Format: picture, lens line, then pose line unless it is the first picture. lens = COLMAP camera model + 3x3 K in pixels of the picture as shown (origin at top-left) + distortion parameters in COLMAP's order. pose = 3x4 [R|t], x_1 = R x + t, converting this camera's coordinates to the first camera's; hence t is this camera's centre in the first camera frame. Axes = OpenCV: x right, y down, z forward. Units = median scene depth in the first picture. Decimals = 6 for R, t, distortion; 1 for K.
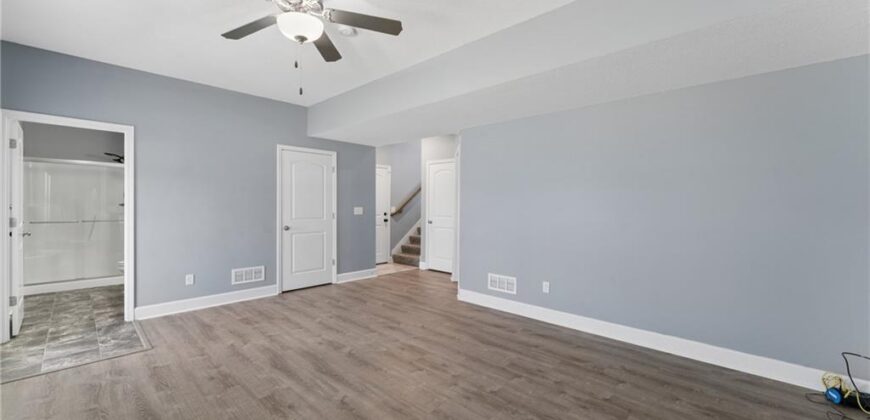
lens RADIAL K [[346.1, 0, 436.2], [0, 346.1, 208.6], [0, 0, 1]] dist [-0.000989, -0.000252]
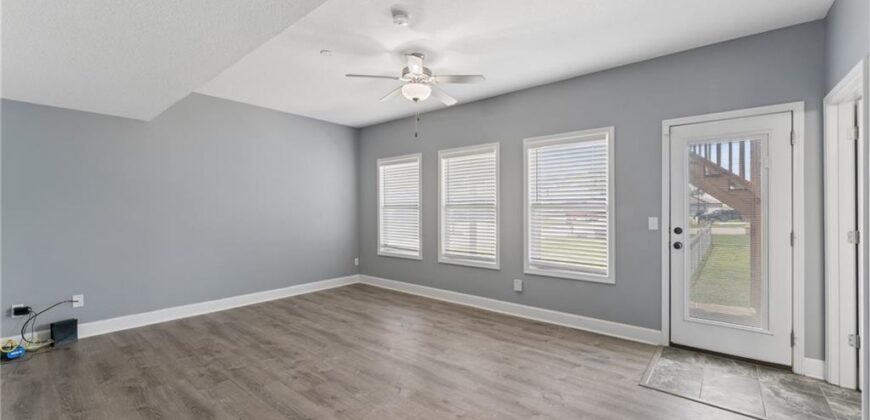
lens RADIAL K [[346.1, 0, 436.2], [0, 346.1, 208.6], [0, 0, 1]] dist [-0.000989, -0.000252]
pose [[-0.998379, -0.004421, -0.056752, -0.250482], [-0.004875, 0.999957, 0.007854, -0.021169], [0.056715, 0.008118, -0.998357, 1.589556]]
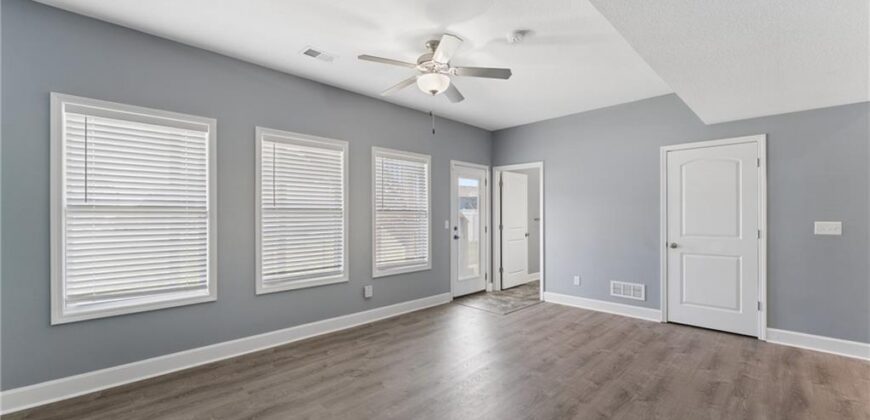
lens RADIAL K [[349.7, 0, 434.7], [0, 349.7, 215.1], [0, 0, 1]] dist [0.000123, -0.000108]
pose [[-0.044919, -0.008673, -0.998953, 0.607886], [-0.011109, 0.999905, -0.008182, -0.003698], [0.998929, 0.010730, -0.045011, 0.677848]]
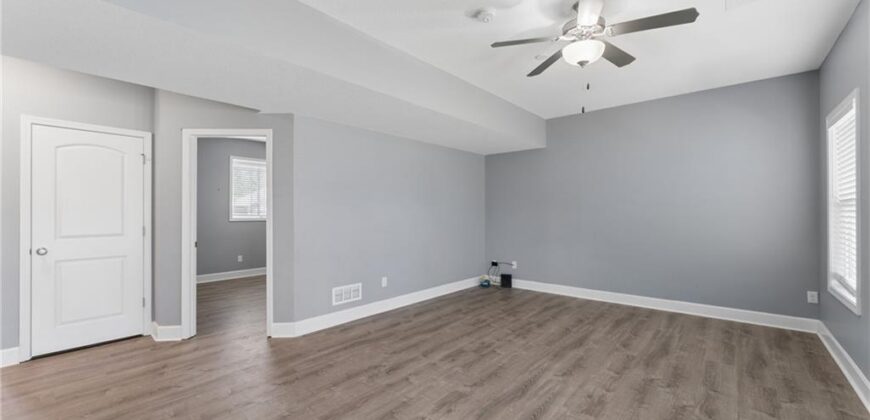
lens RADIAL K [[346.1, 0, 436.2], [0, 346.1, 208.6], [0, 0, 1]] dist [-0.000989, -0.000252]
pose [[-0.043036, 0.004798, 0.999062, -0.949699], [0.014620, 0.999884, -0.004173, -0.013158], [-0.998967, 0.014426, -0.043101, 0.969249]]
